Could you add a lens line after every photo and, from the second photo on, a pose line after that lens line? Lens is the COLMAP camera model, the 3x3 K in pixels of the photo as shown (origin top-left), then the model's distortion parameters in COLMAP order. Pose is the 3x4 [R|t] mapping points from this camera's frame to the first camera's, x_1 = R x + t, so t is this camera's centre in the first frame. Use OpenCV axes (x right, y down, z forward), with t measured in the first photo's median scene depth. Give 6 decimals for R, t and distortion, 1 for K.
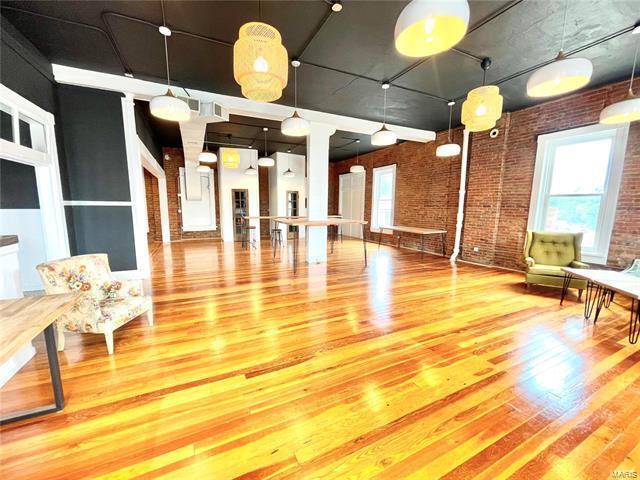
lens RADIAL K [[258.5, 0, 314.7], [0, 258.5, 243.0], [0, 0, 1]] dist [-0.003033, 0.000342]
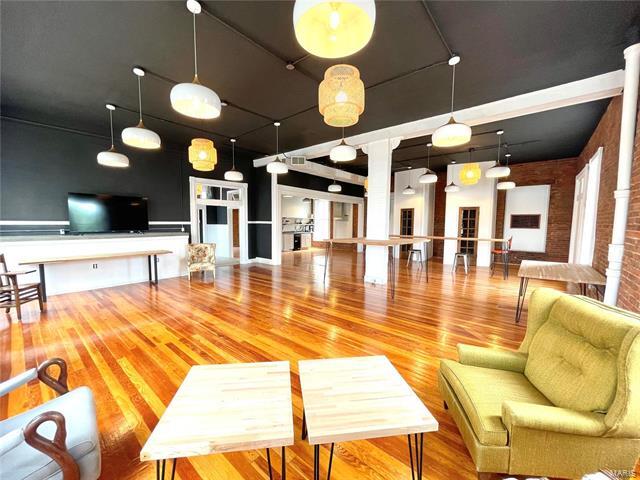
lens RADIAL K [[258.5, 0, 314.7], [0, 258.5, 243.0], [0, 0, 1]] dist [-0.003033, 0.000342]
pose [[0.405263, 0.072637, -0.911310, 0.896850], [-0.138545, 0.990205, 0.017314, -0.067968], [0.903641, 0.119241, 0.411357, 0.451521]]
